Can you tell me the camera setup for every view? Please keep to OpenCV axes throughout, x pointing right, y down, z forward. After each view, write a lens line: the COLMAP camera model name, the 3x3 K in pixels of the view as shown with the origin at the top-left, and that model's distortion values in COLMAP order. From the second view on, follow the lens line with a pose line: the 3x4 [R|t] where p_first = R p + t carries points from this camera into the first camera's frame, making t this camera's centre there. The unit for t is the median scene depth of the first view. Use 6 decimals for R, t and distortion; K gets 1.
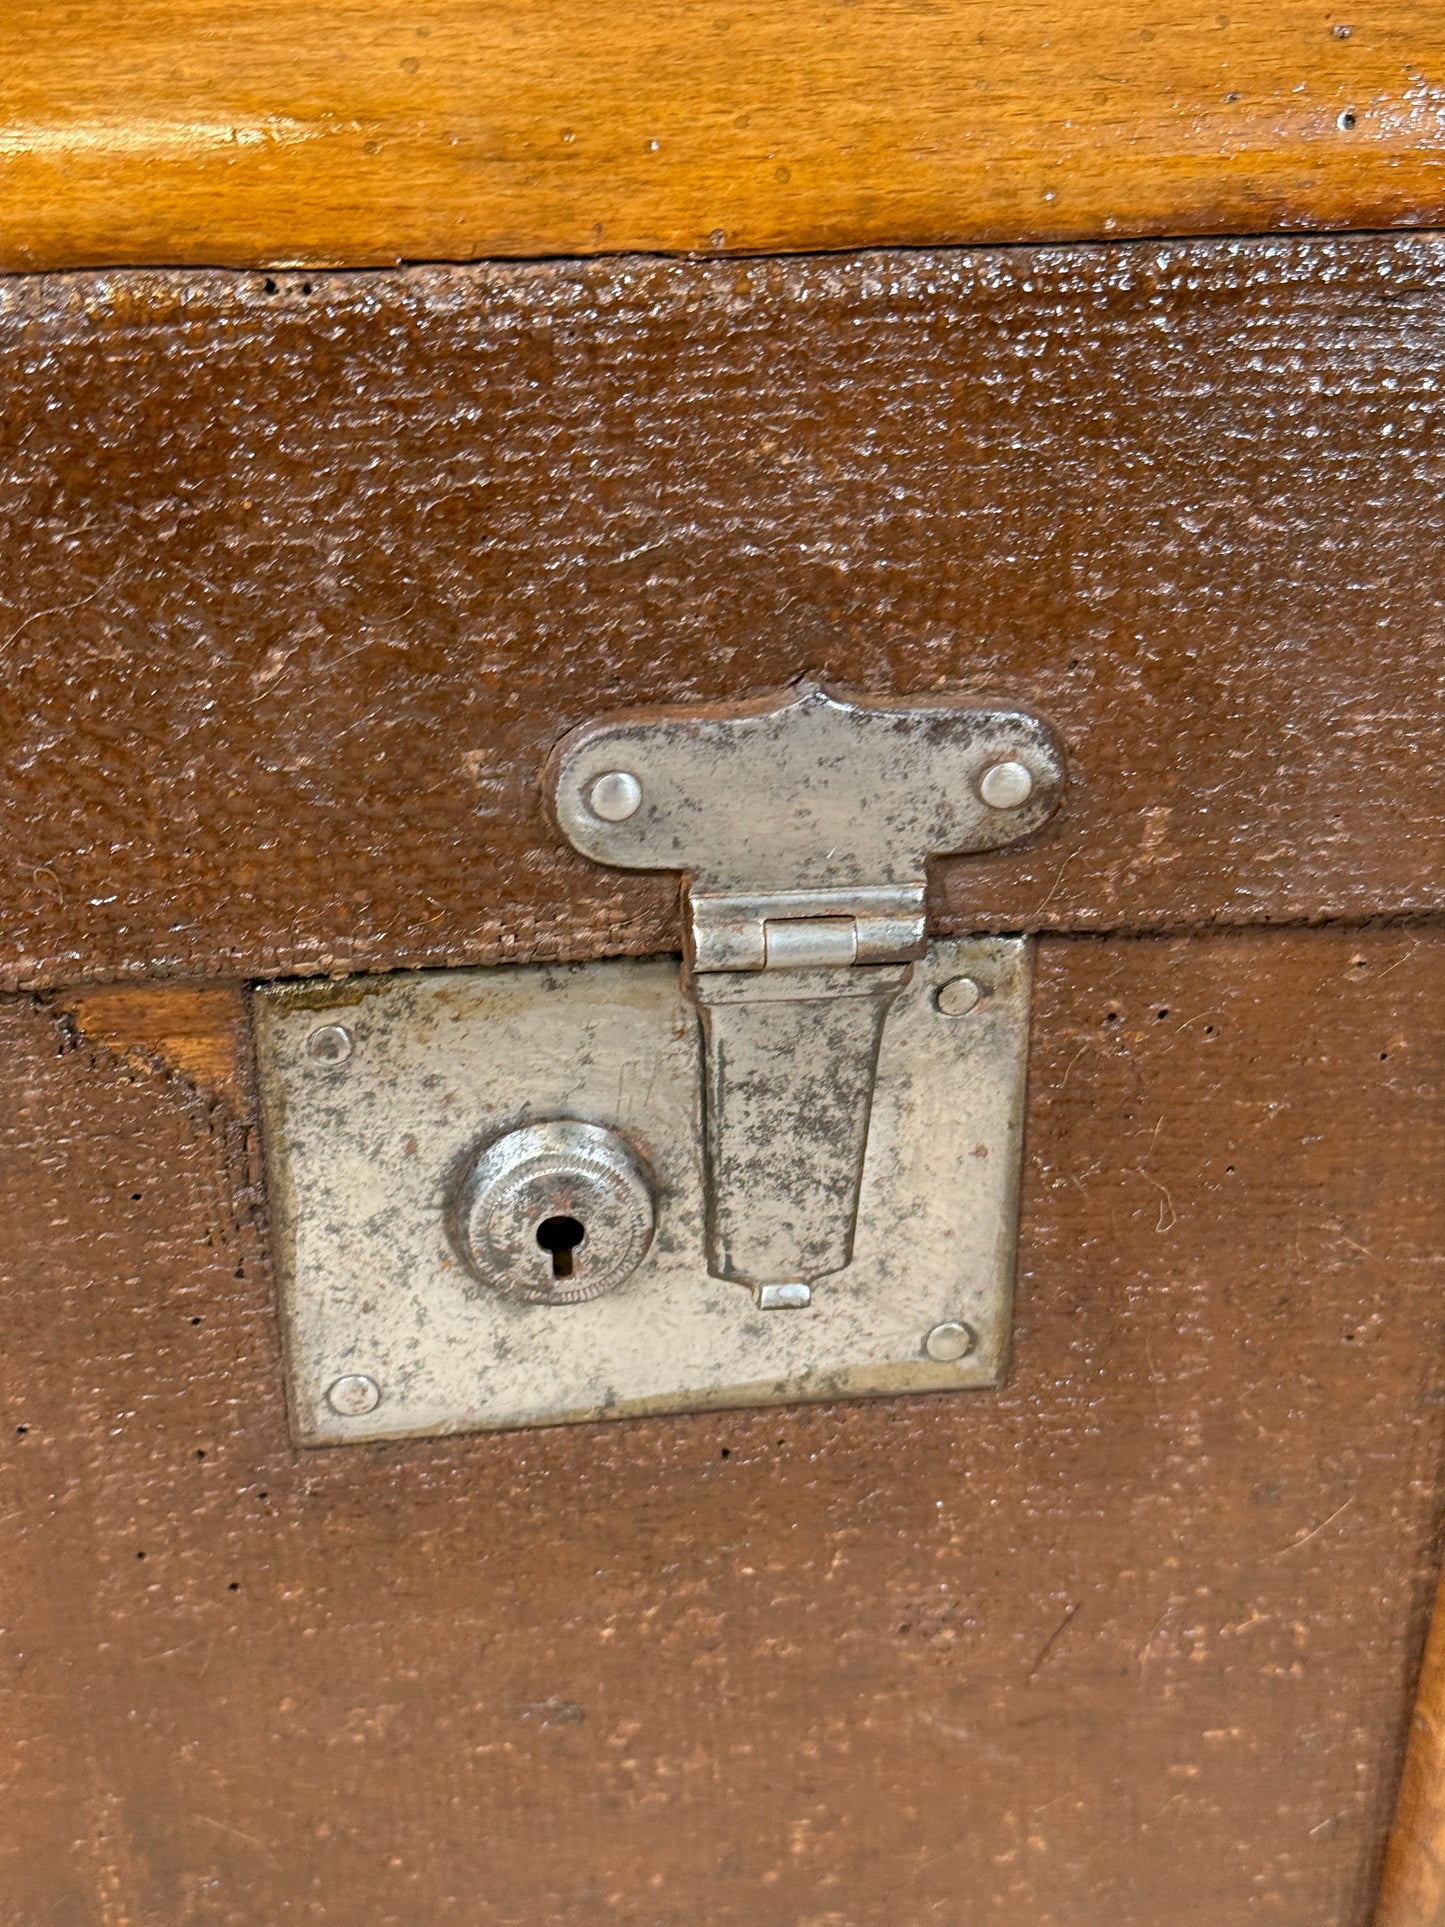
lens RADIAL K [[2807.9, 0, 709.7], [0, 2807.9, 971.5], [0, 0, 1]] dist [0.129591, -0.009487]
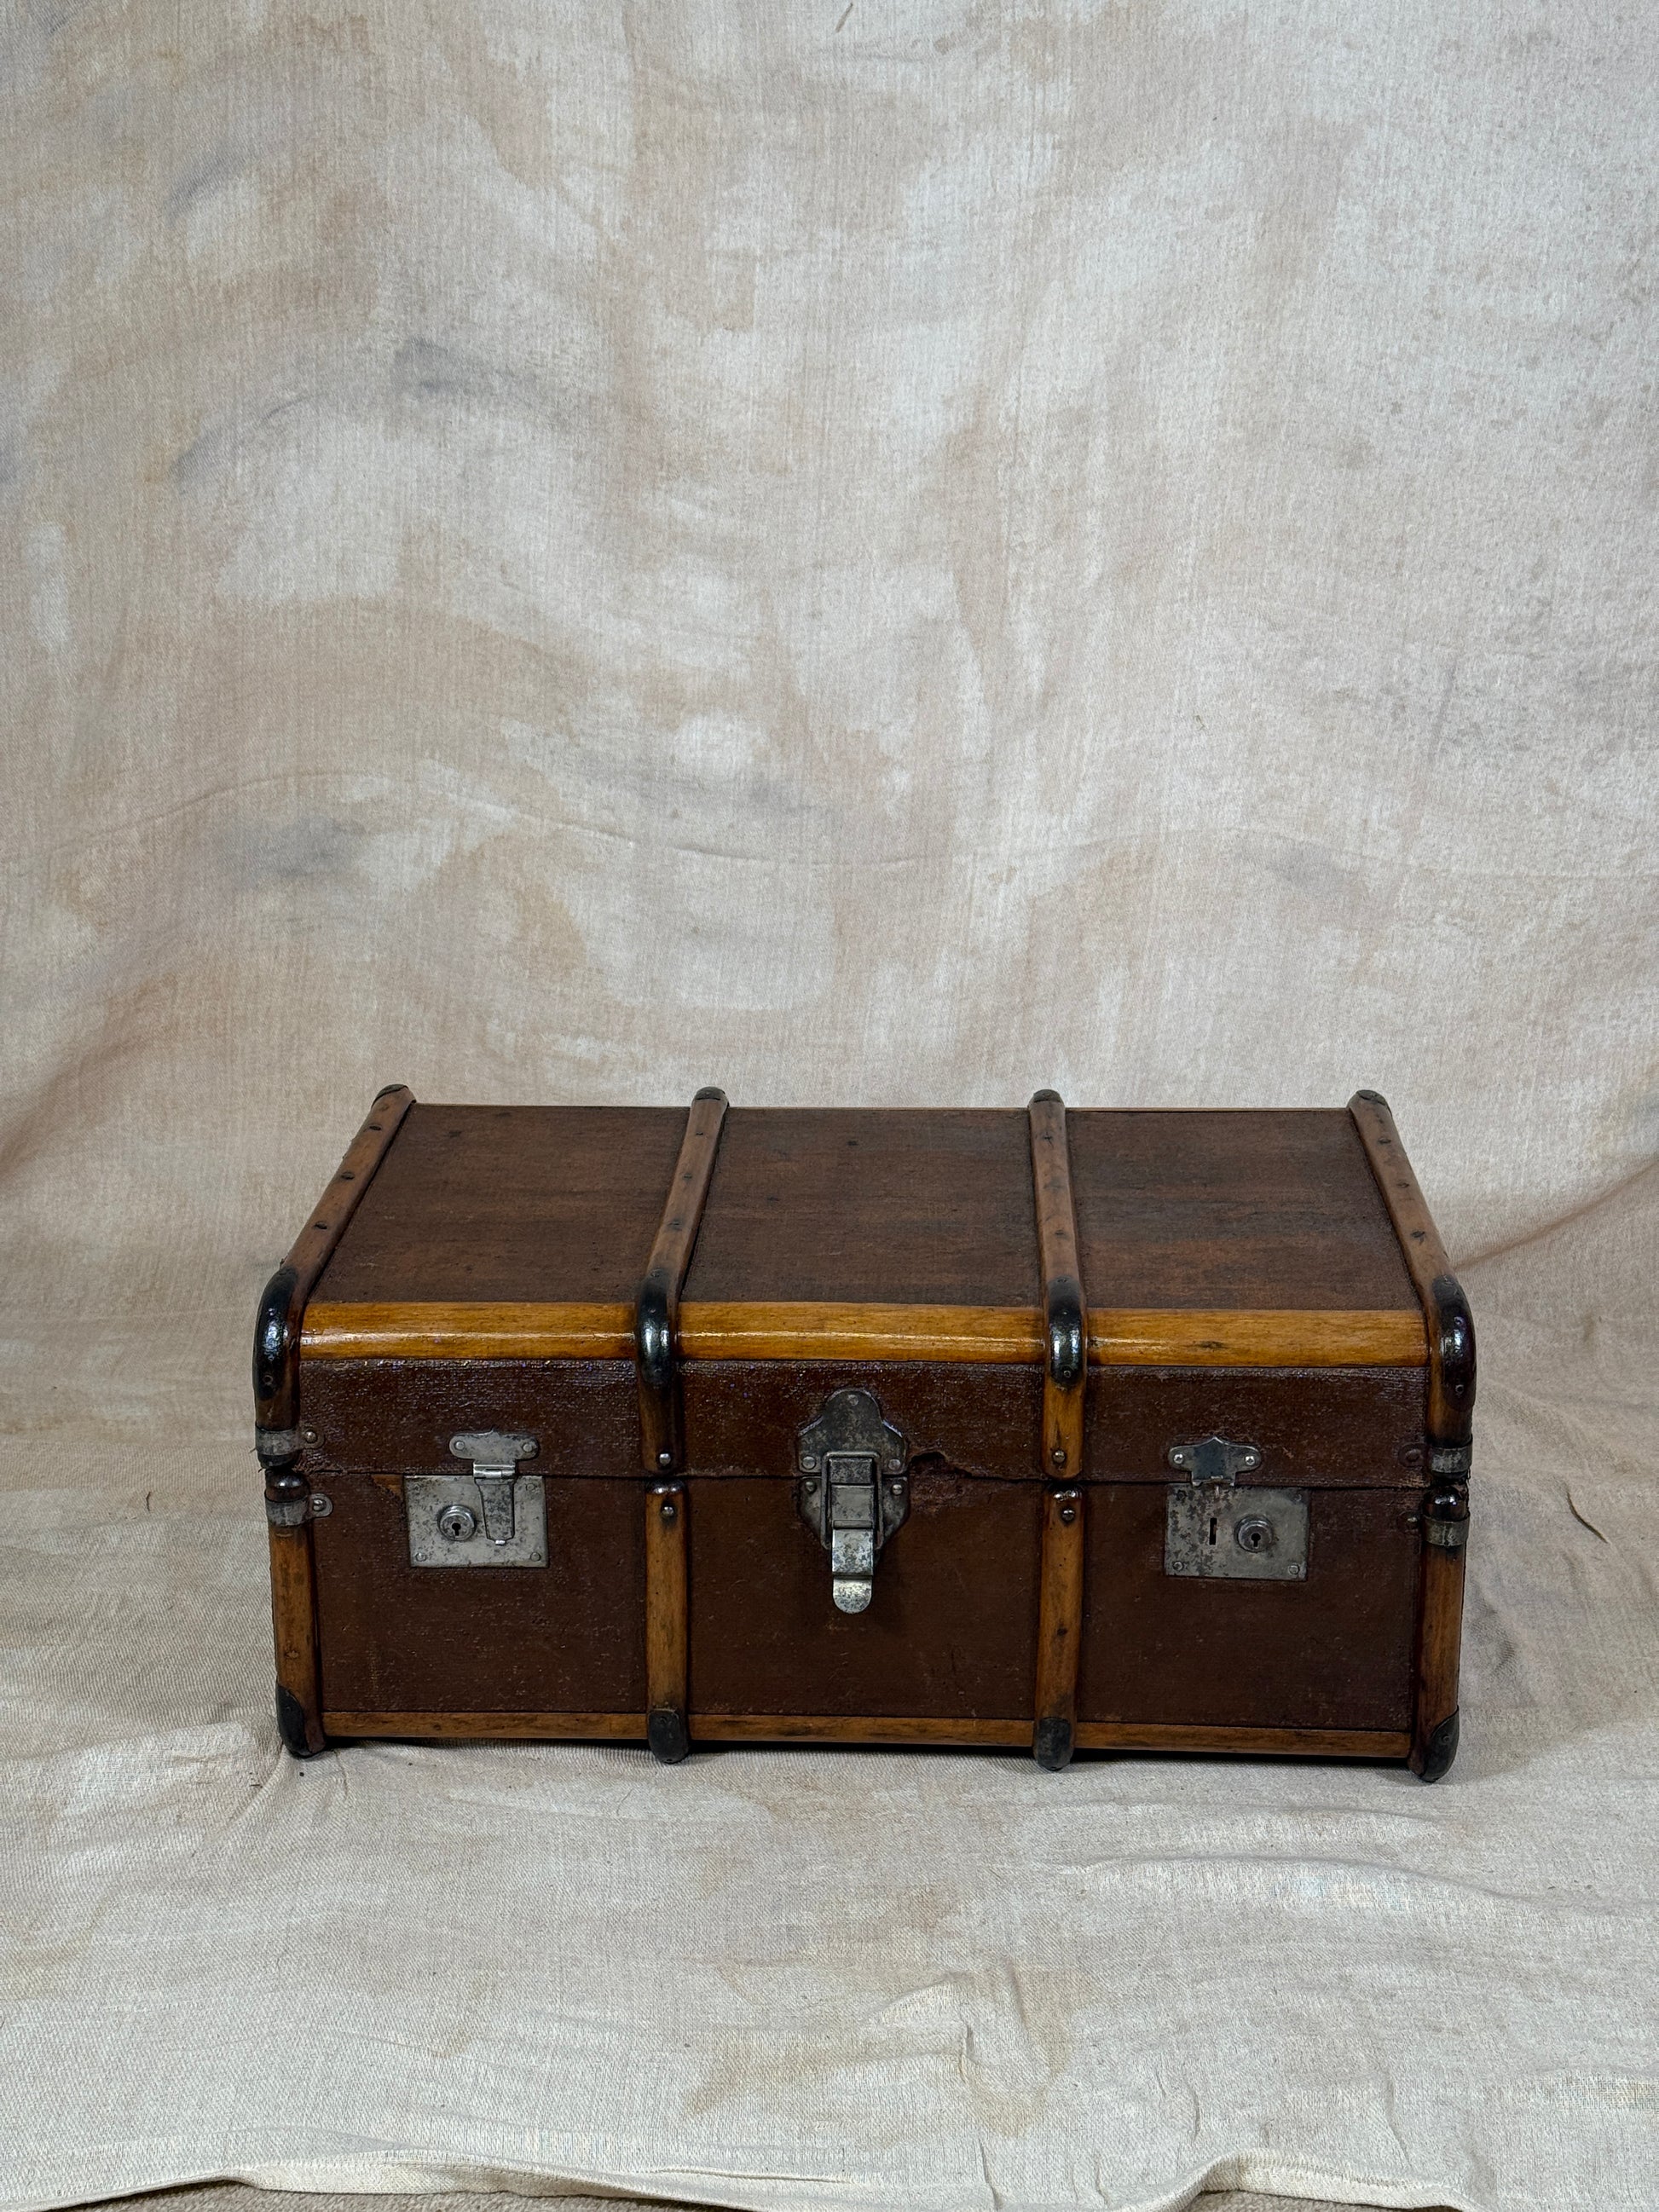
lens RADIAL K [[2951.2, 0, 921.2], [0, 2951.2, 1067.4], [0, 0, 1]] dist [0.115327, -0.010782]
pose [[0.978017, 0.041319, -0.204389, 1.939487], [-0.075241, 0.984066, -0.161097, 0.076190], [0.194476, 0.172934, 0.965543, -4.458154]]
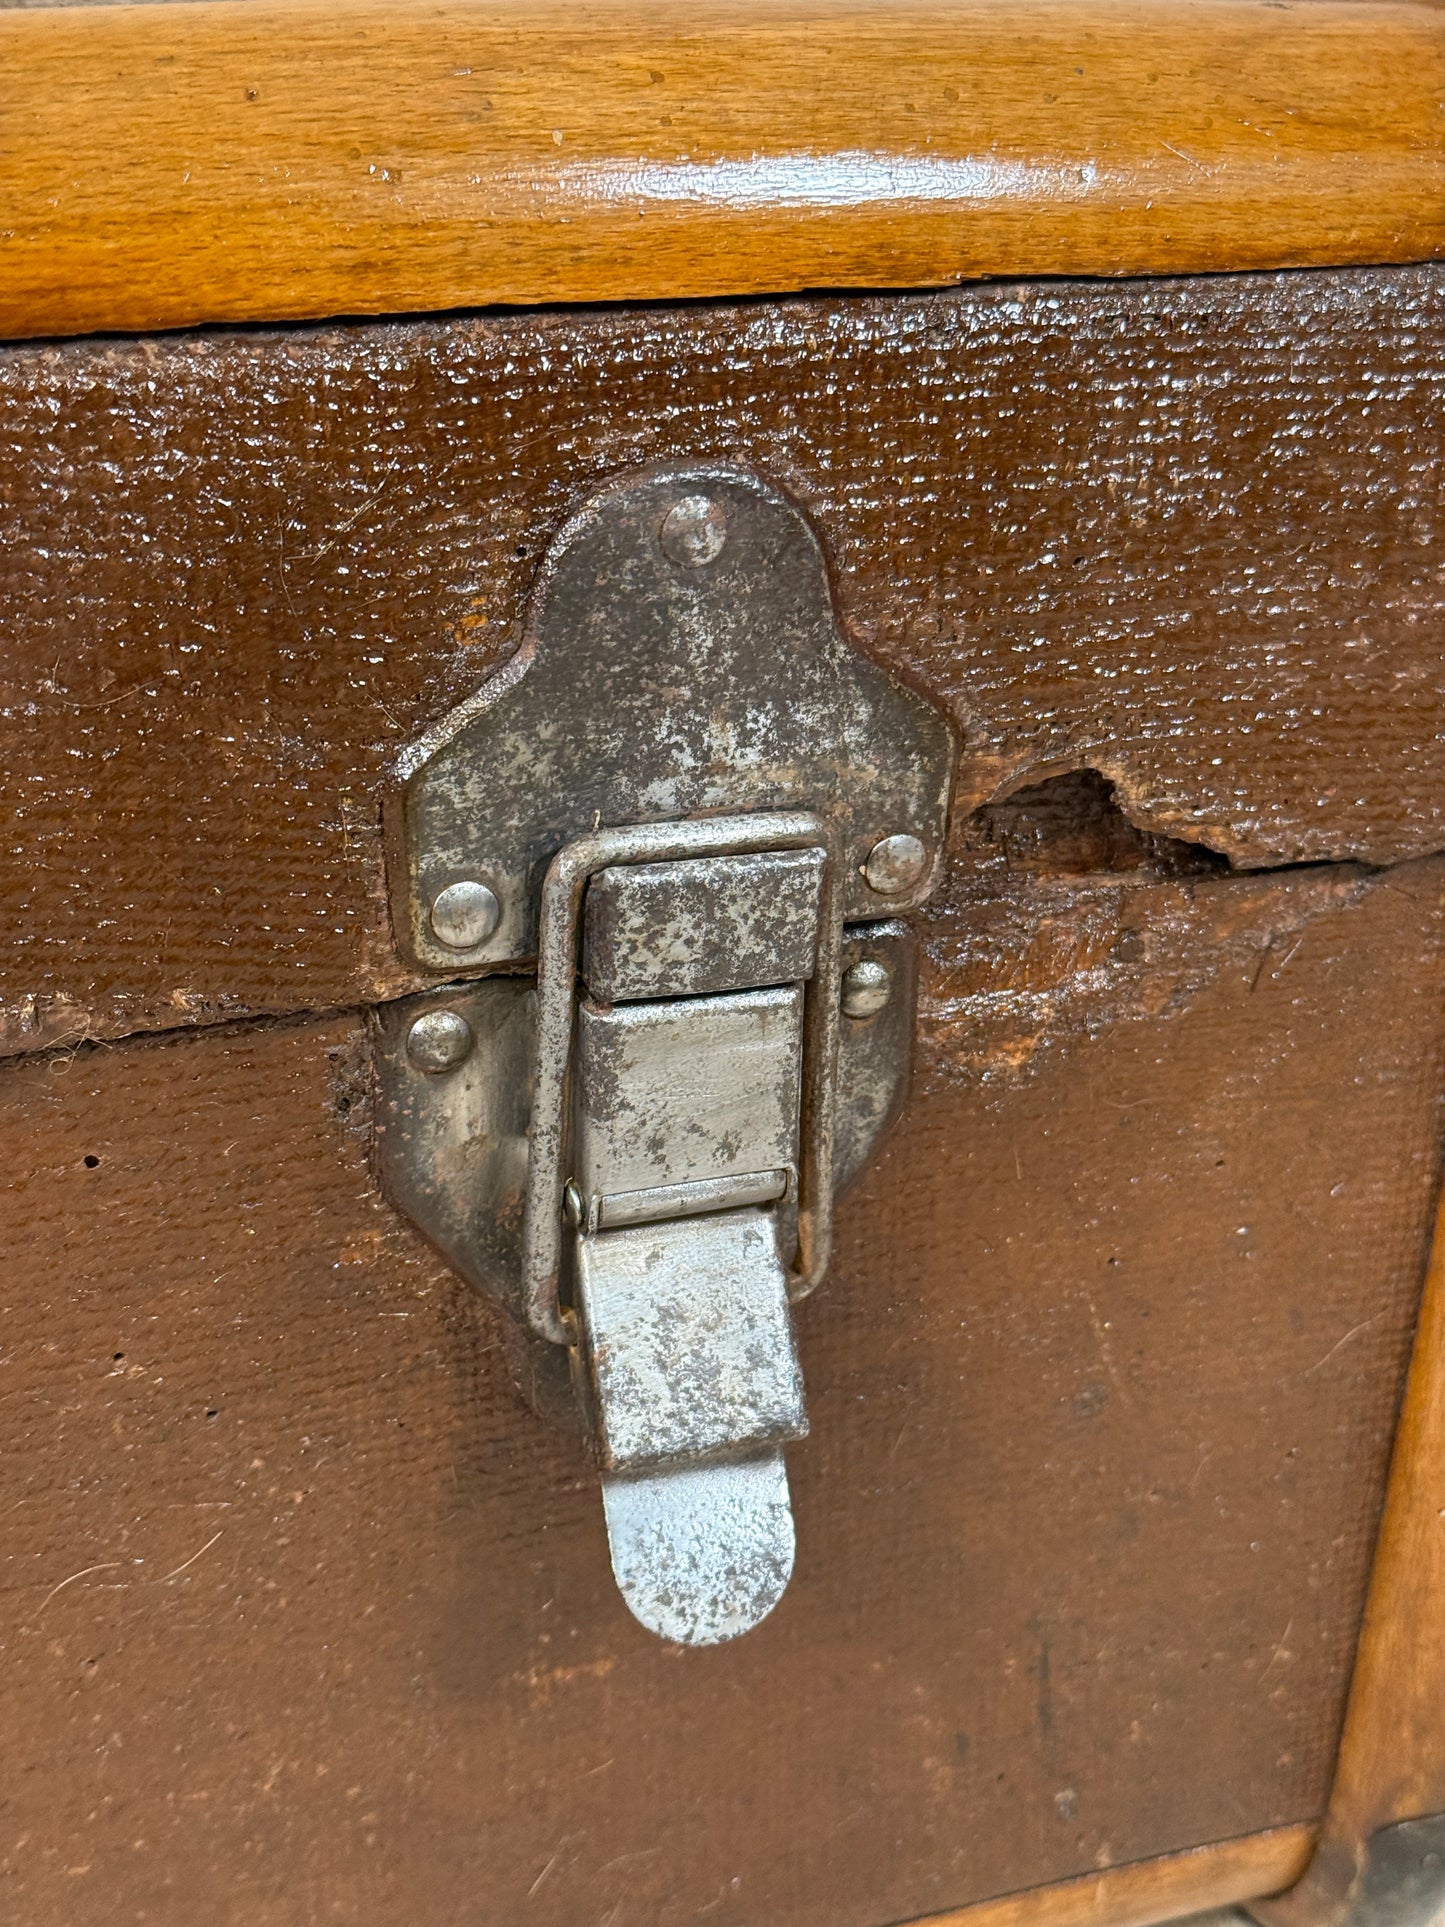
lens RADIAL K [[2807.9, 0, 709.7], [0, 2807.9, 971.5], [0, 0, 1]] dist [0.129591, -0.009487]
pose [[0.981941, -0.074720, 0.173806, 0.537790], [0.077087, 0.997000, -0.006901, -0.040002], [-0.172769, 0.020175, 0.984756, 0.056392]]
